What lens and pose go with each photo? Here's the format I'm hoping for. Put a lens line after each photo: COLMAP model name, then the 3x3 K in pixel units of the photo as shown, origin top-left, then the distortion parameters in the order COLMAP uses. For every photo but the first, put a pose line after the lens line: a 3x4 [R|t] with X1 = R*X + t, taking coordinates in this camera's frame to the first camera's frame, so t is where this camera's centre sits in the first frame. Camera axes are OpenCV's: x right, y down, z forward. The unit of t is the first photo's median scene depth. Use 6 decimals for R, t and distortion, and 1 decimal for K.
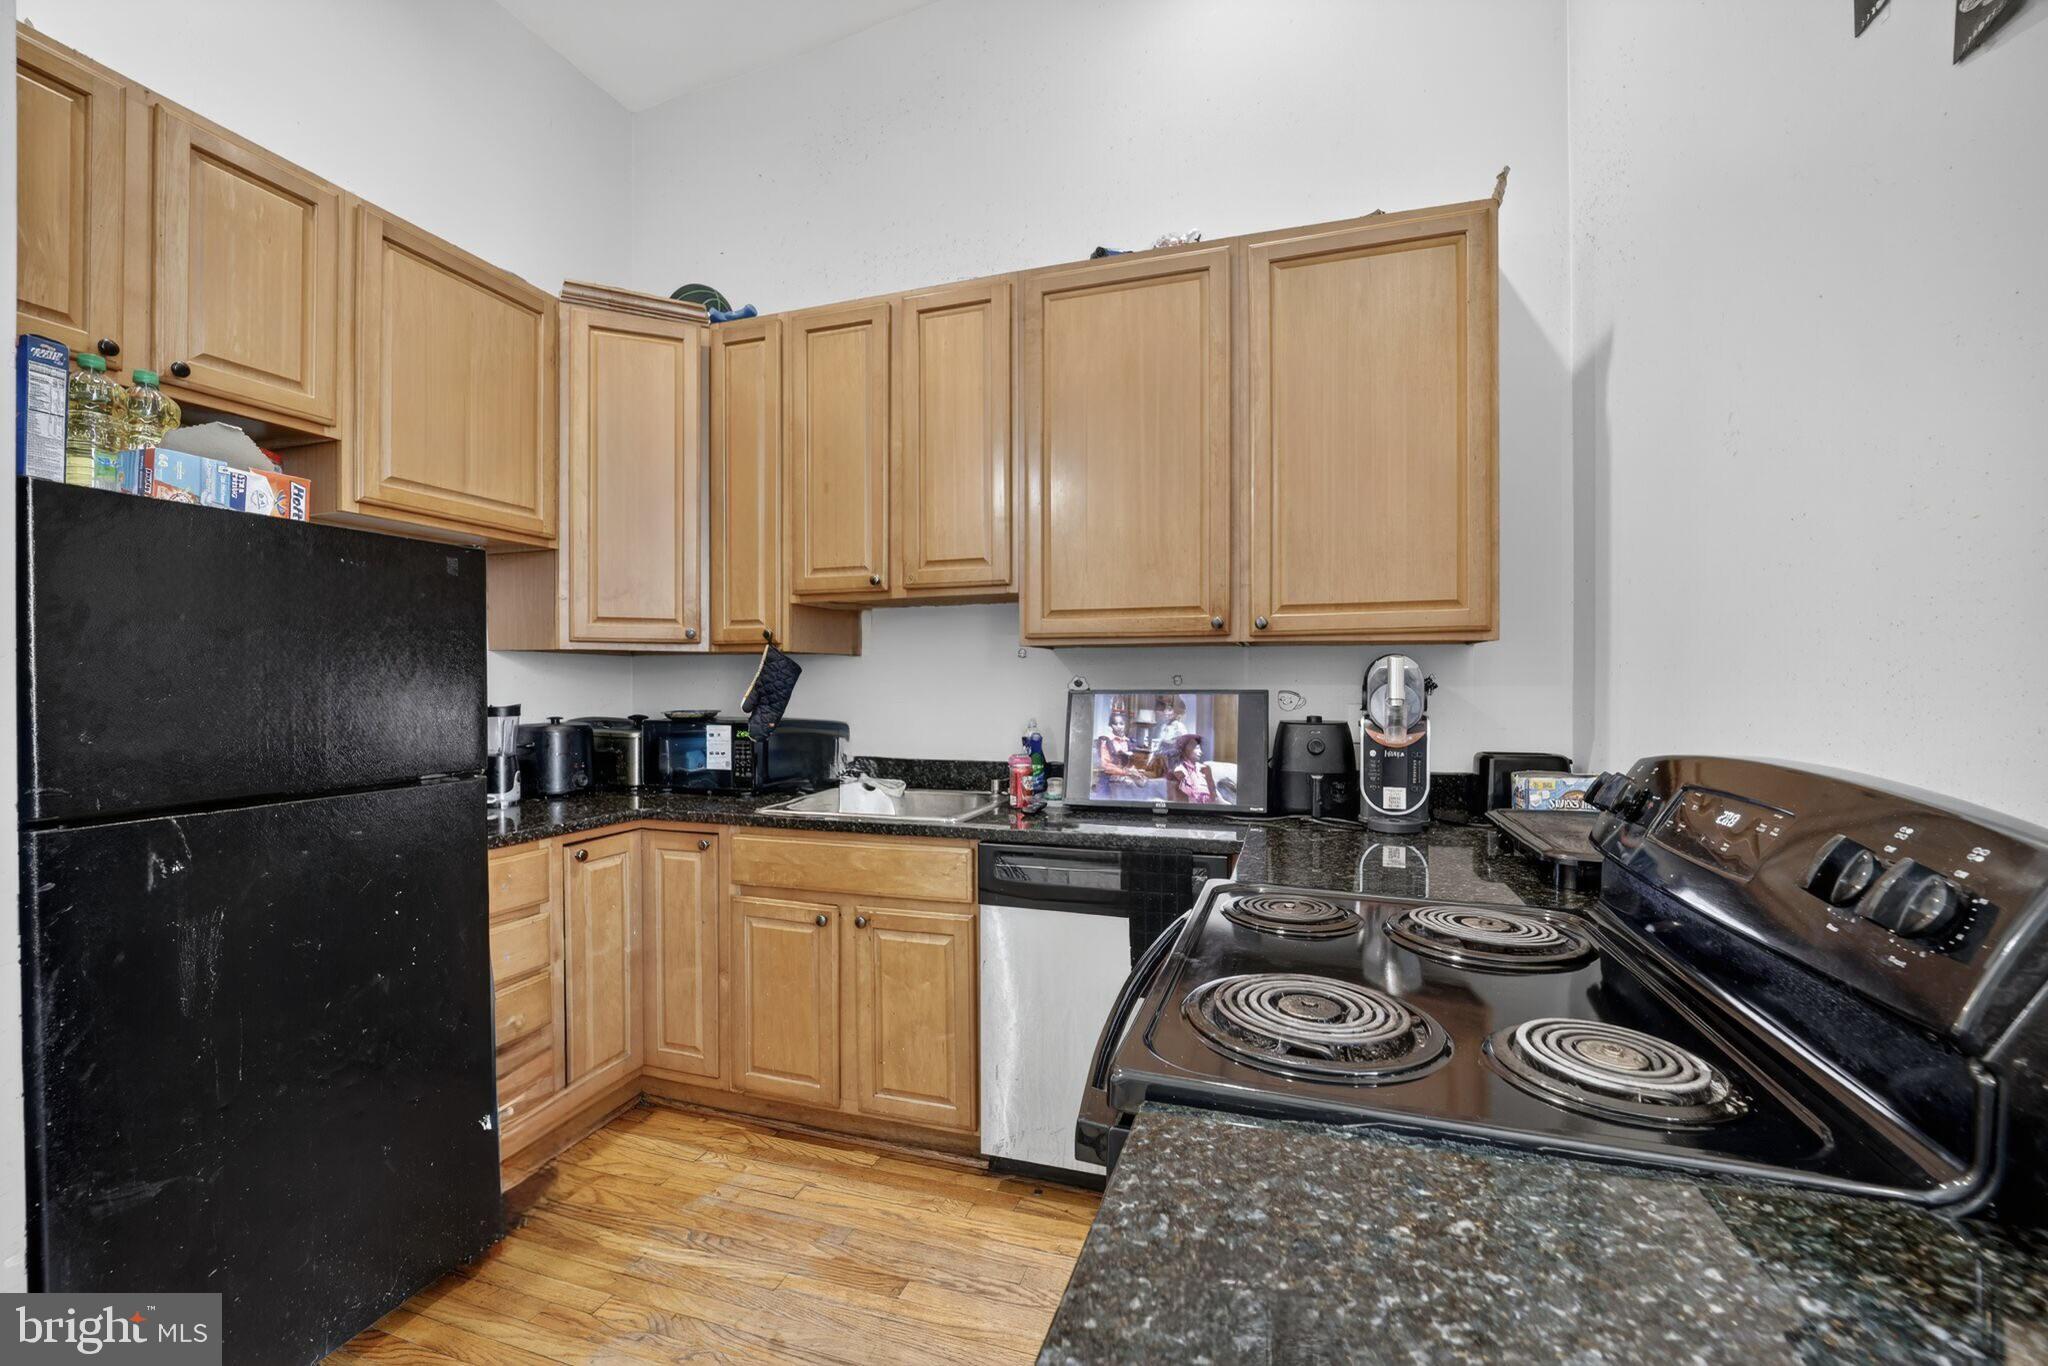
lens RADIAL K [[851.6, 0, 1003.1], [0, 851.6, 682.5], [0, 0, 1]] dist [-0.008247, -0.001259]
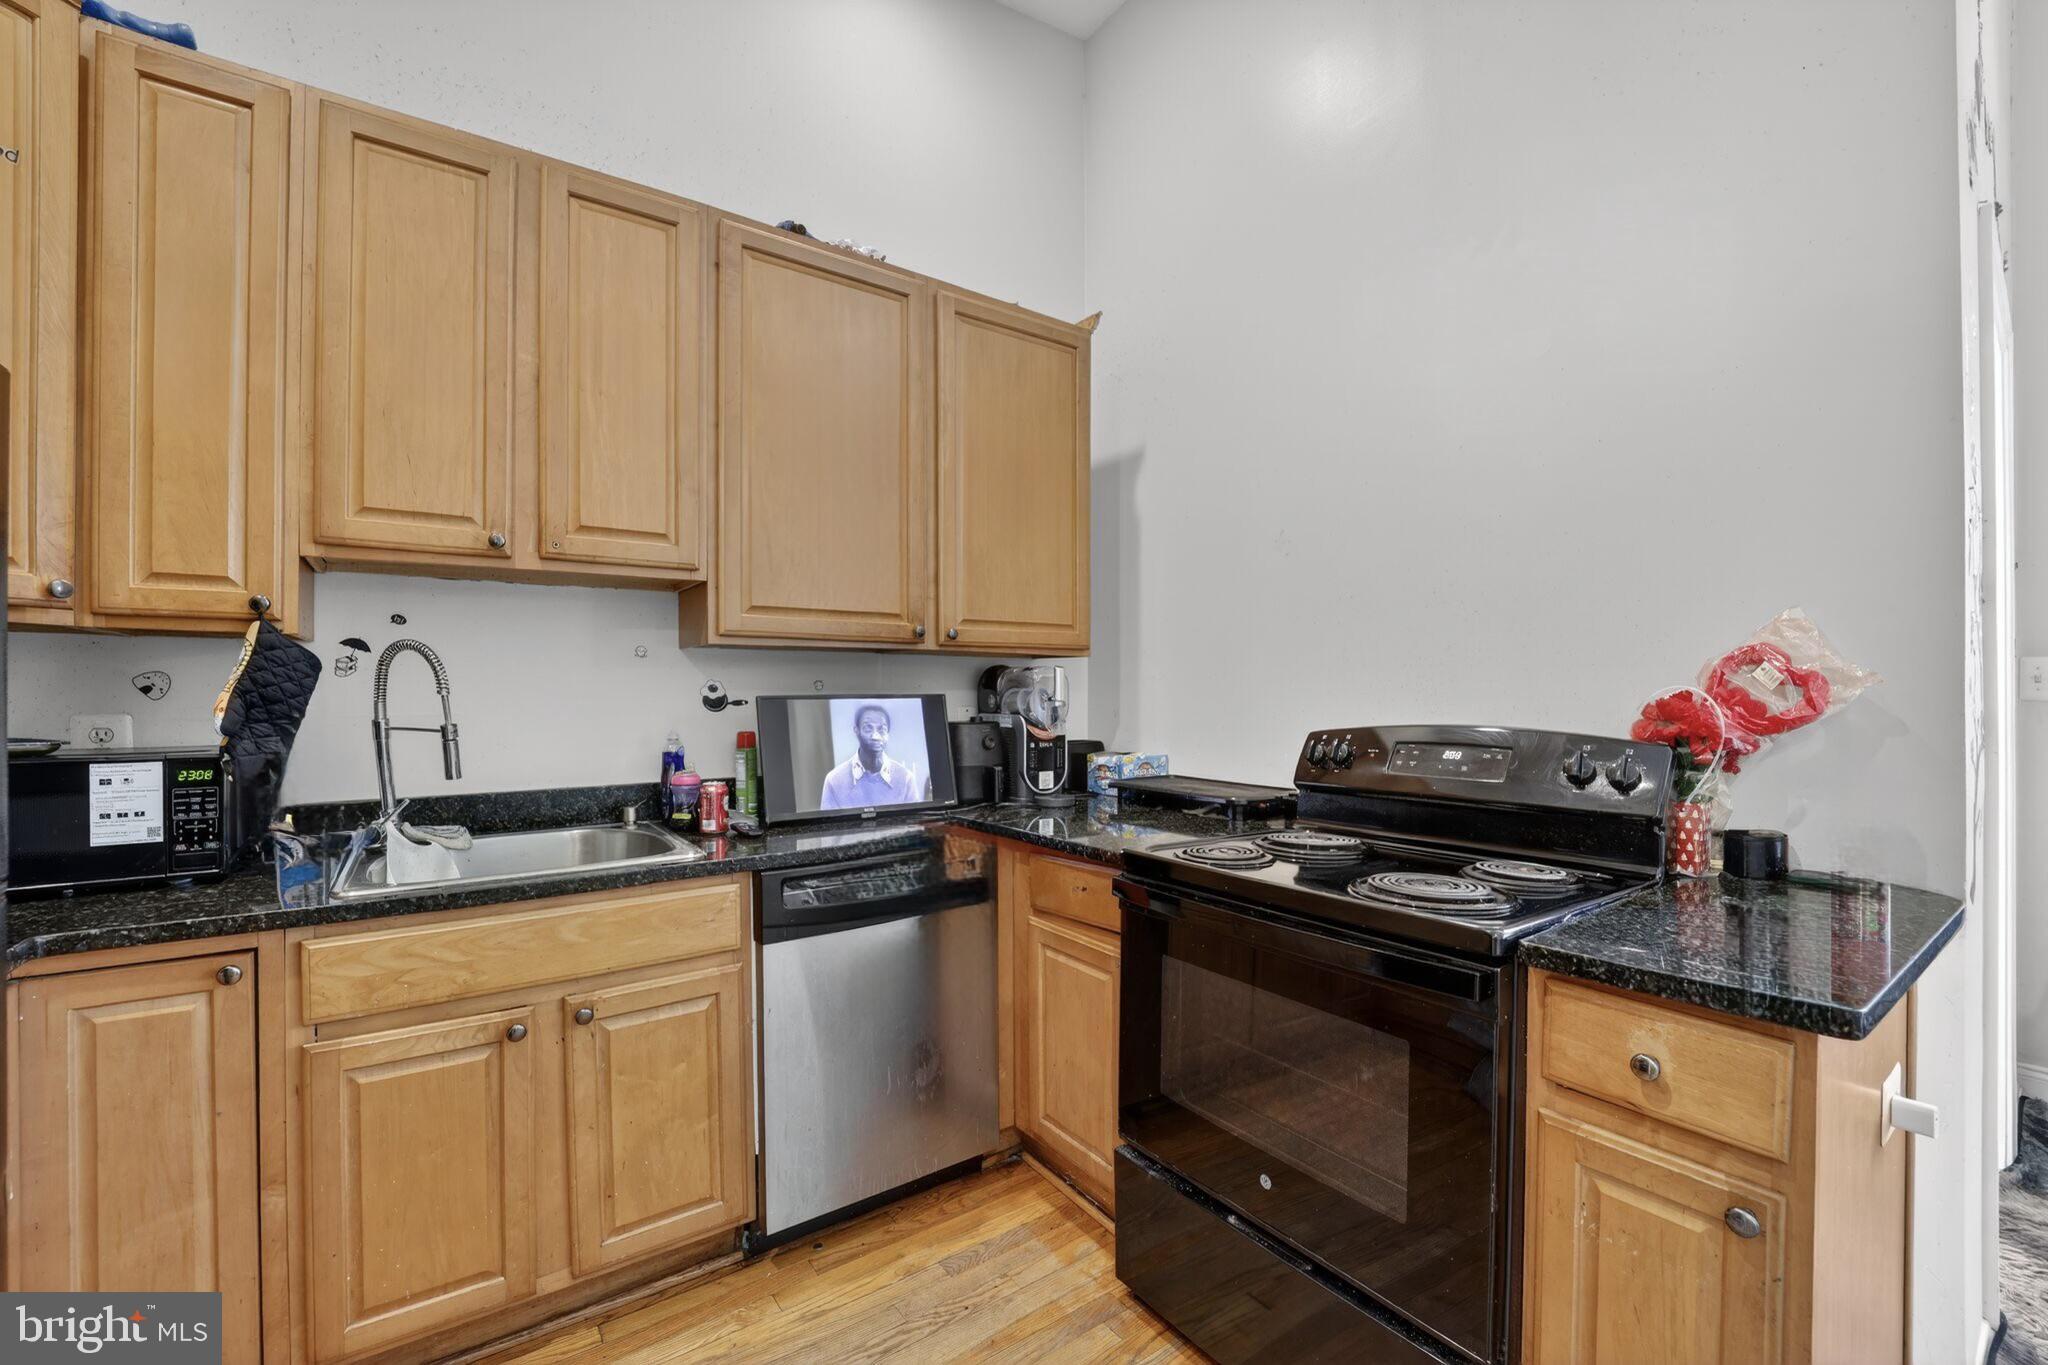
lens RADIAL K [[851.6, 0, 1045.2], [0, 851.6, 686.9], [0, 0, 1]] dist [-0.008247, -0.001259]
pose [[0.579459, 0.004621, 0.814988, -0.485515], [0.000684, 0.999981, -0.006156, 0.005831], [-0.815001, 0.004124, 0.579445, 0.236599]]
